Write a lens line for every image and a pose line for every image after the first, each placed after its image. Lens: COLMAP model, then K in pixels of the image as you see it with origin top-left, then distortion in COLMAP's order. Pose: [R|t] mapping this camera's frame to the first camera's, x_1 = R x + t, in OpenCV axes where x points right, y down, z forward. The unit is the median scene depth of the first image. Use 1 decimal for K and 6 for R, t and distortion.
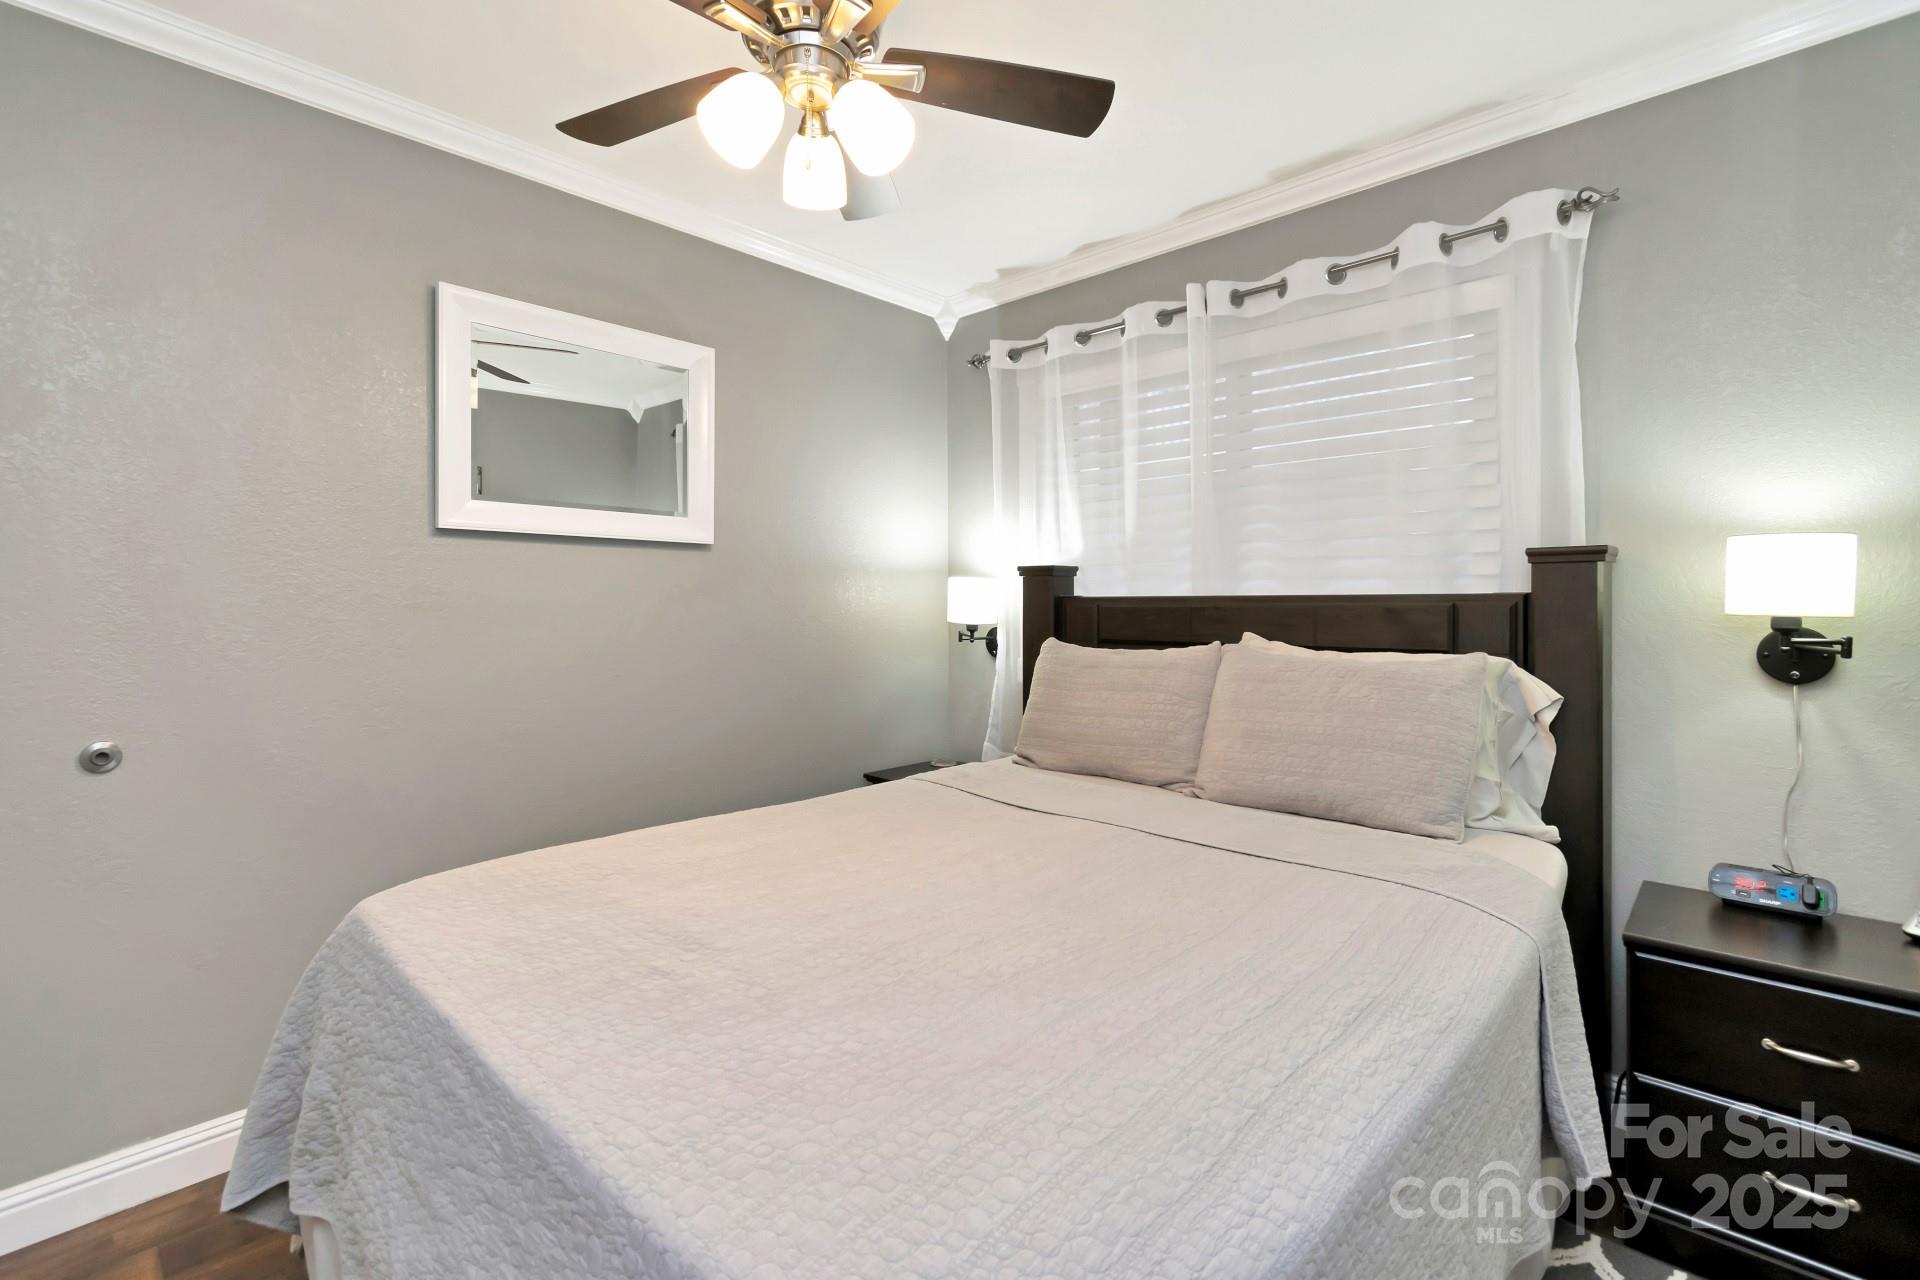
lens RADIAL K [[861.2, 0, 962.5], [0, 861.2, 605.7], [0, 0, 1]] dist [0.003170, -0.000373]
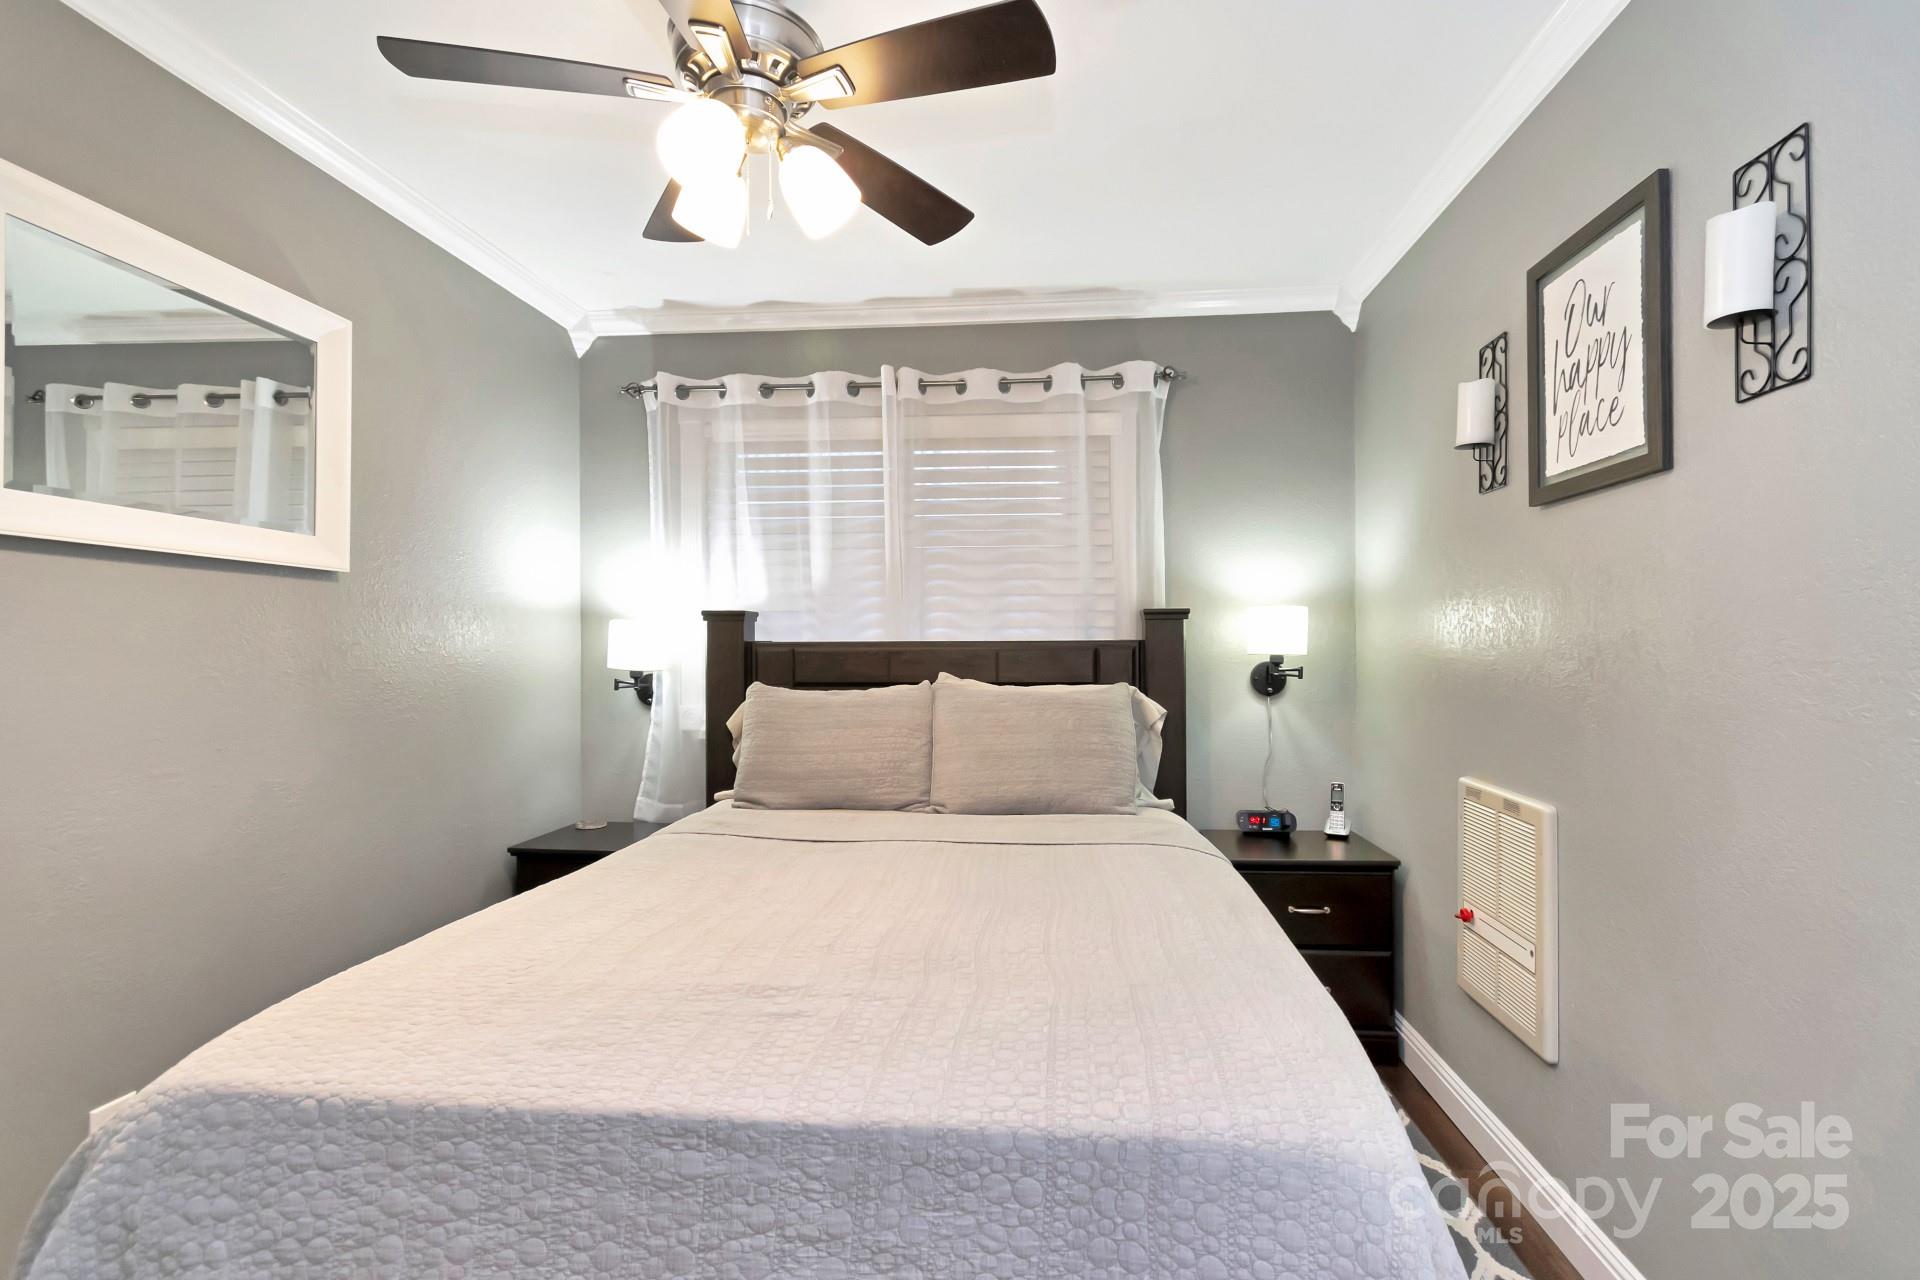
lens RADIAL K [[861.2, 0, 1008.6], [0, 861.2, 644.0], [0, 0, 1]] dist [0.003170, -0.000373]
pose [[0.777770, 0.001453, 0.628547, -0.372527], [0.003491, 0.999972, -0.006630, 0.000339], [-0.628539, 0.007351, 0.777743, 0.025668]]
